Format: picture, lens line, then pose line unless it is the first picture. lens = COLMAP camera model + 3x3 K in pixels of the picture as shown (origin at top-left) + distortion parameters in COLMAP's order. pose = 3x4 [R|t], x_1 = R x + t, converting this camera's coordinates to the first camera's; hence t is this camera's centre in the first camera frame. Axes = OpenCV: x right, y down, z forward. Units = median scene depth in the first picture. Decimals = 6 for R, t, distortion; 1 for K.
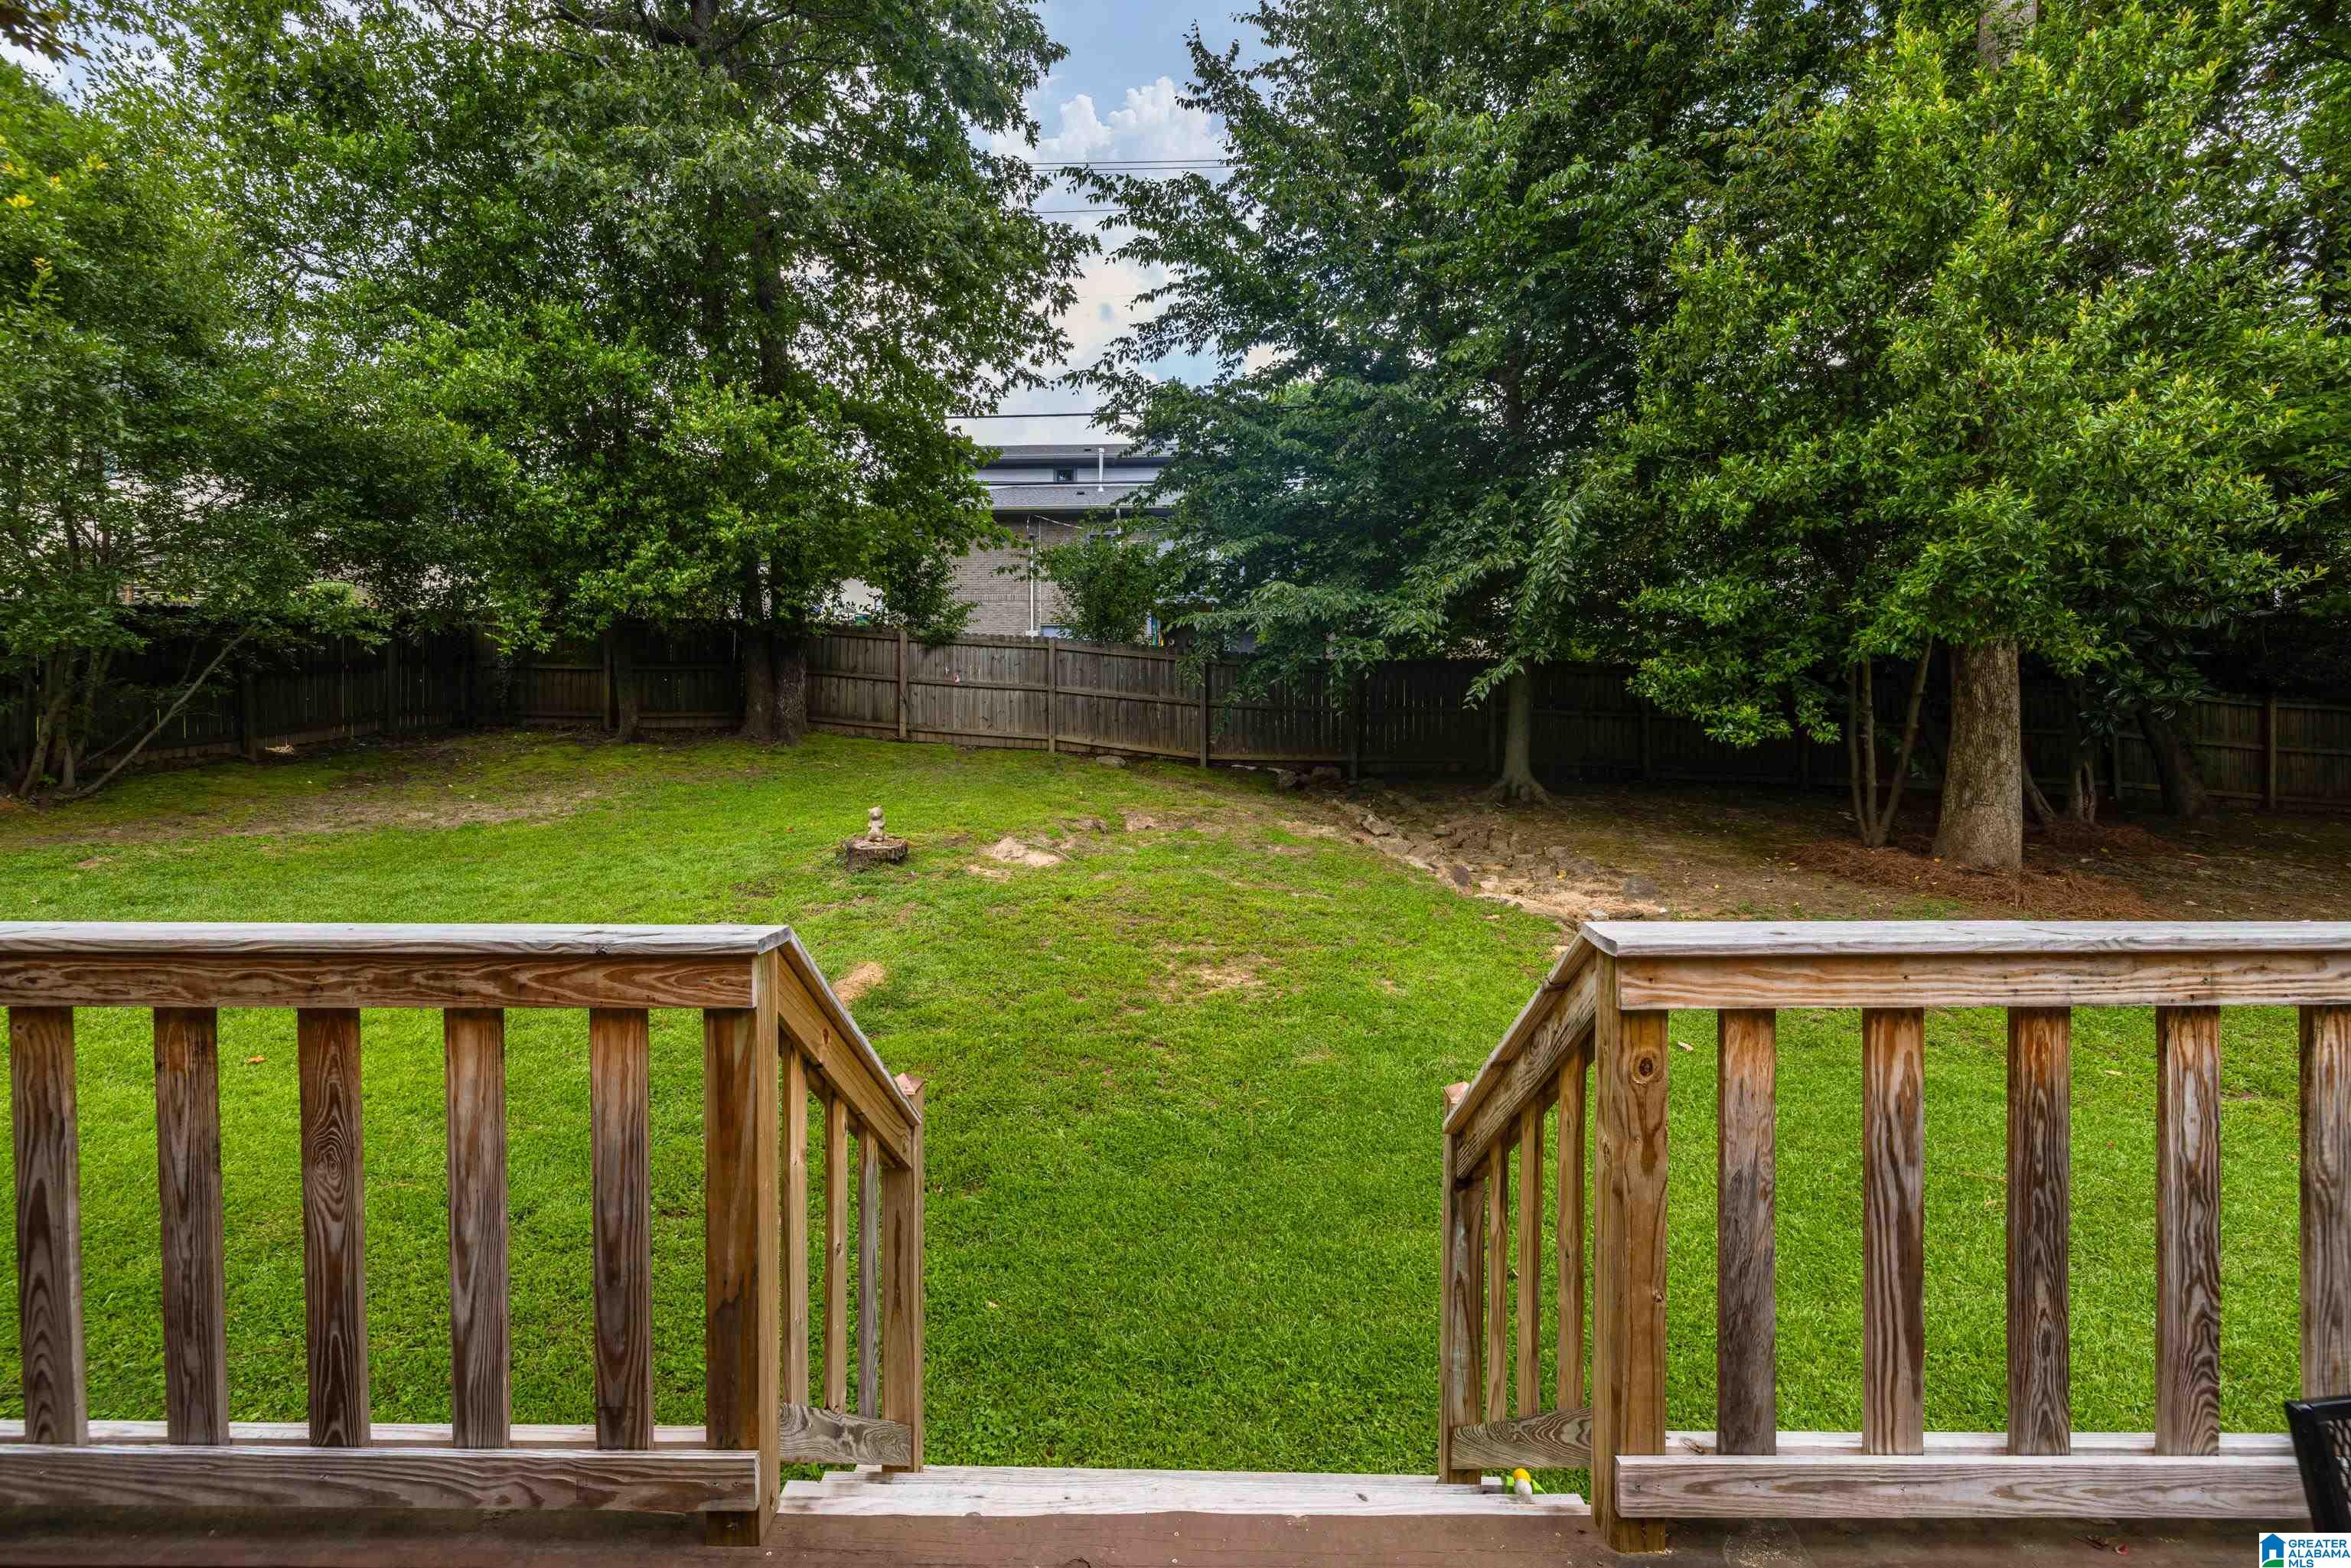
lens RADIAL K [[982.5, 0, 1156.8], [0, 982.5, 767.6], [0, 0, 1]] dist [-0.004230, 0.000498]
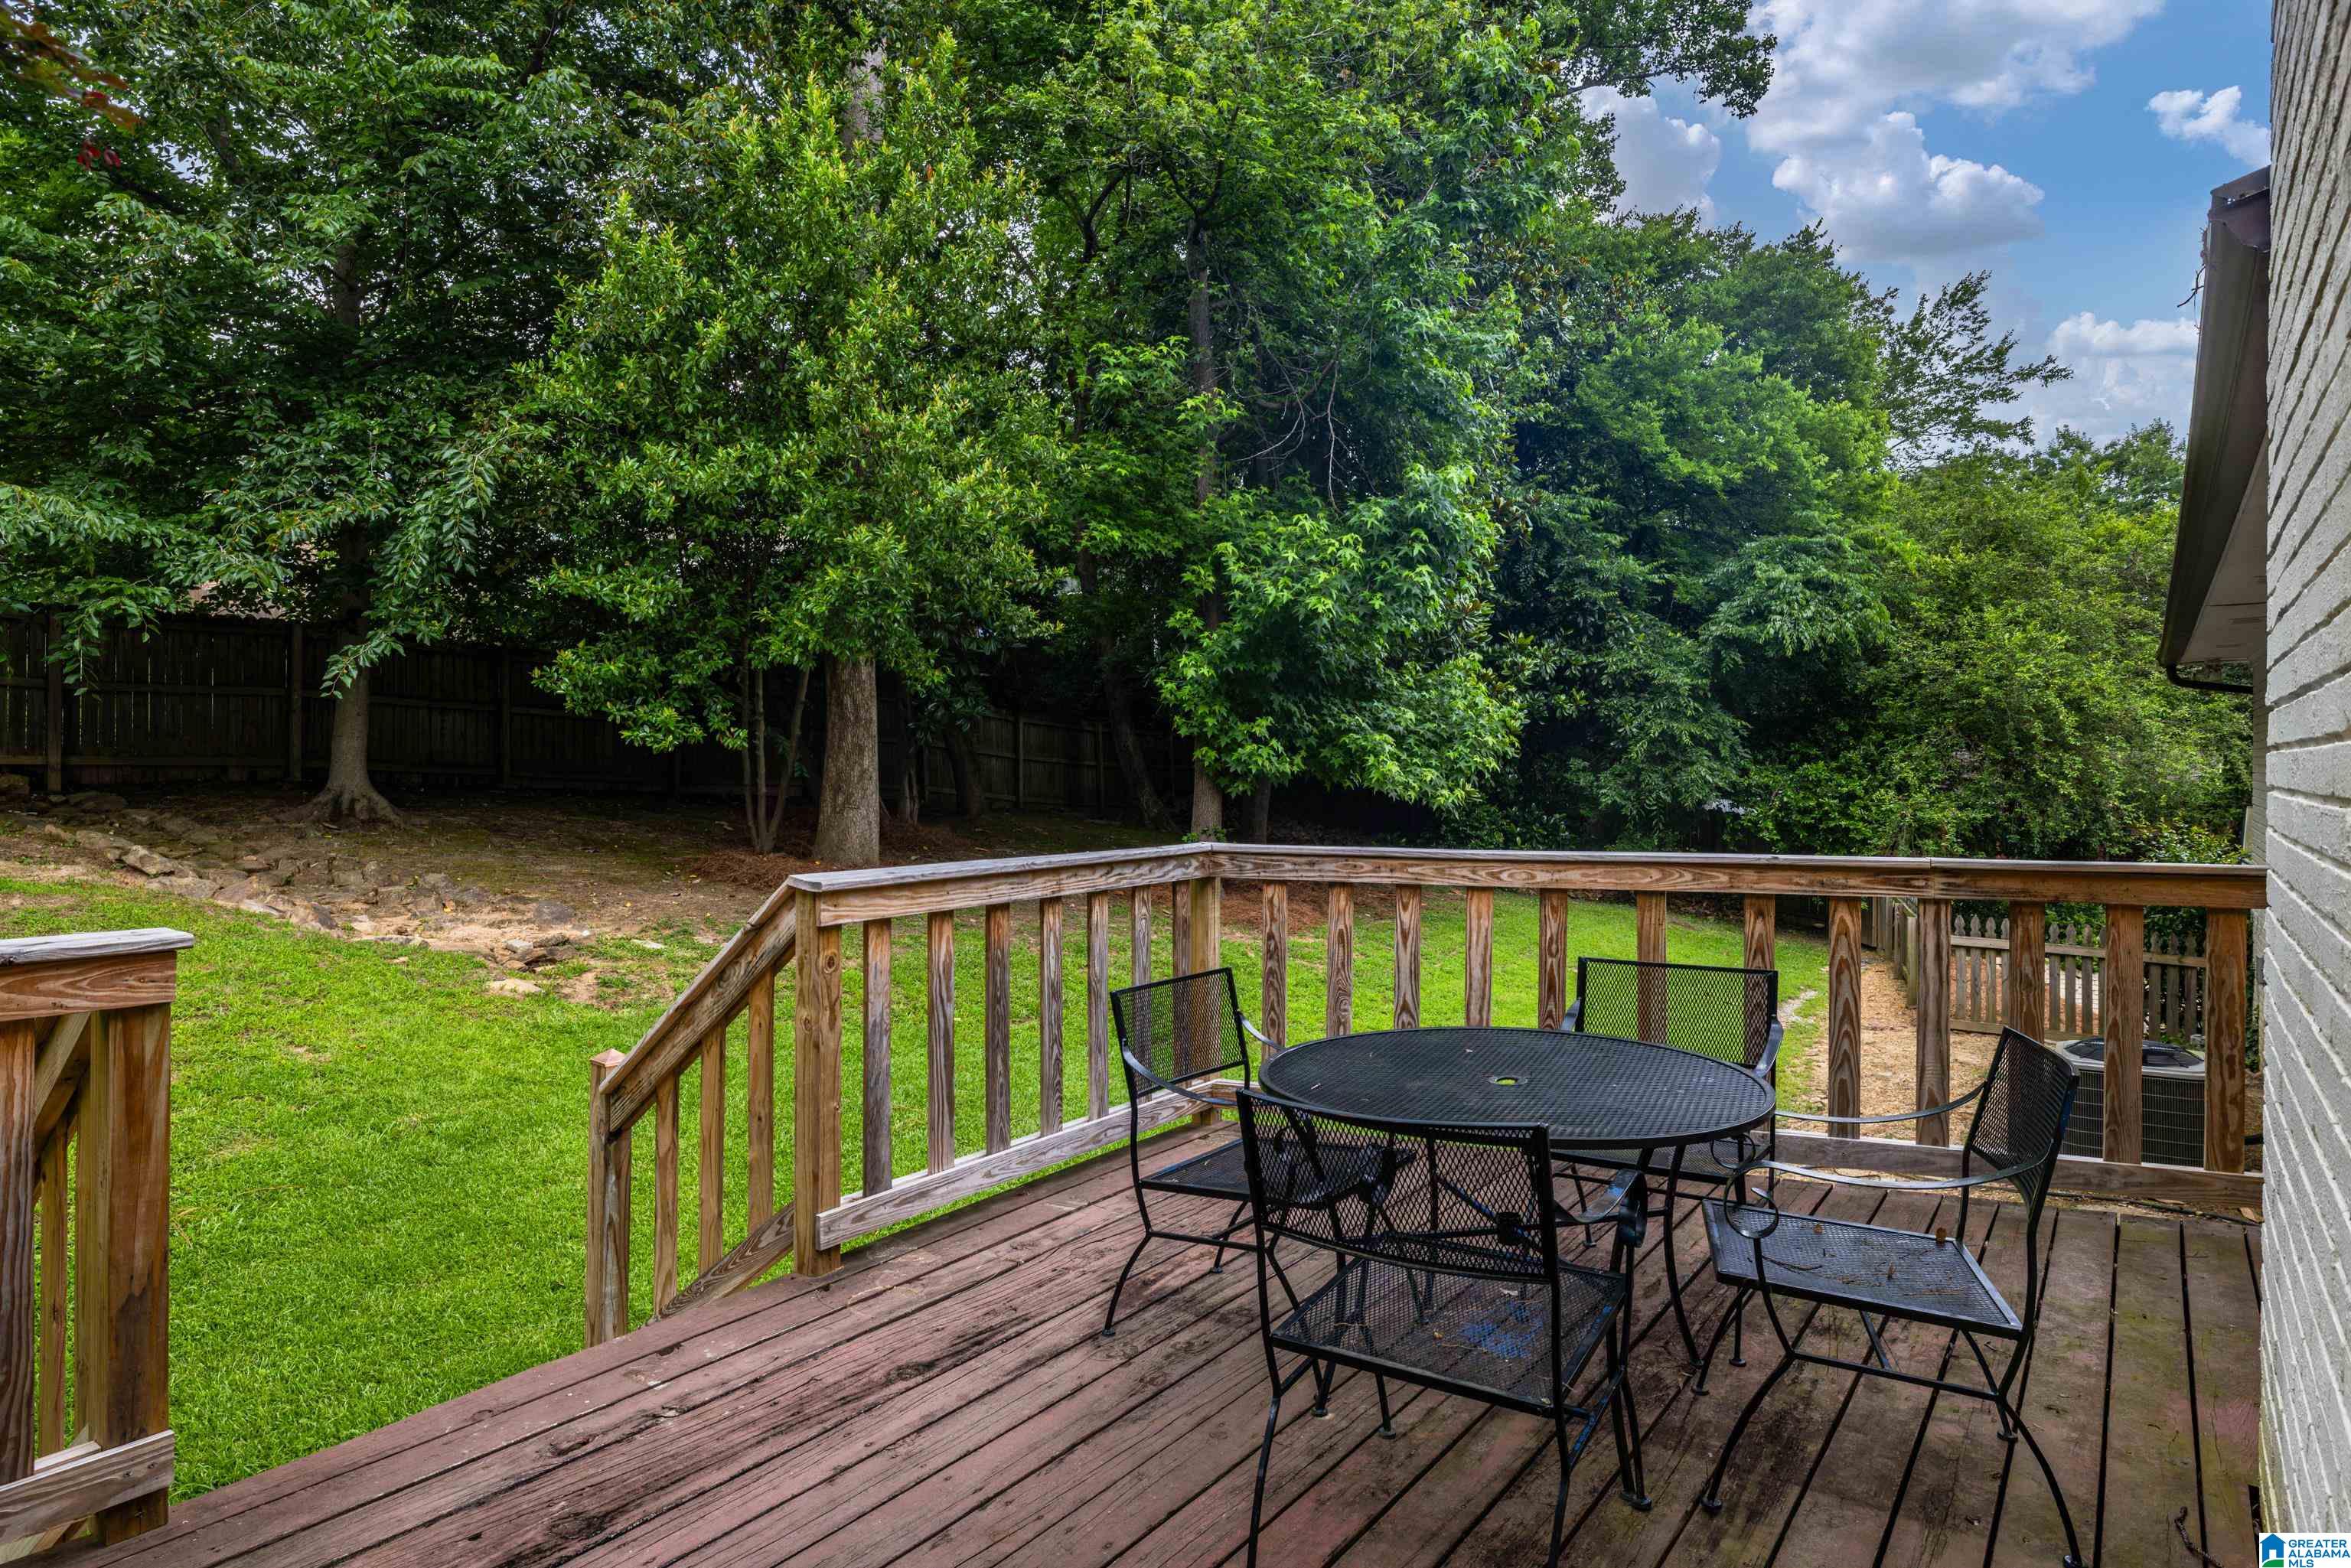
lens RADIAL K [[1415.6, 0, 1176.2], [0, 1415.6, 777.8], [0, 0, 1]] dist [0.000663, 0.000272]
pose [[0.562833, -0.003790, 0.826562, -0.288906], [0.002514, 0.999993, 0.002874, 0.001386], [-0.826567, 0.000460, 0.562838, -0.199597]]
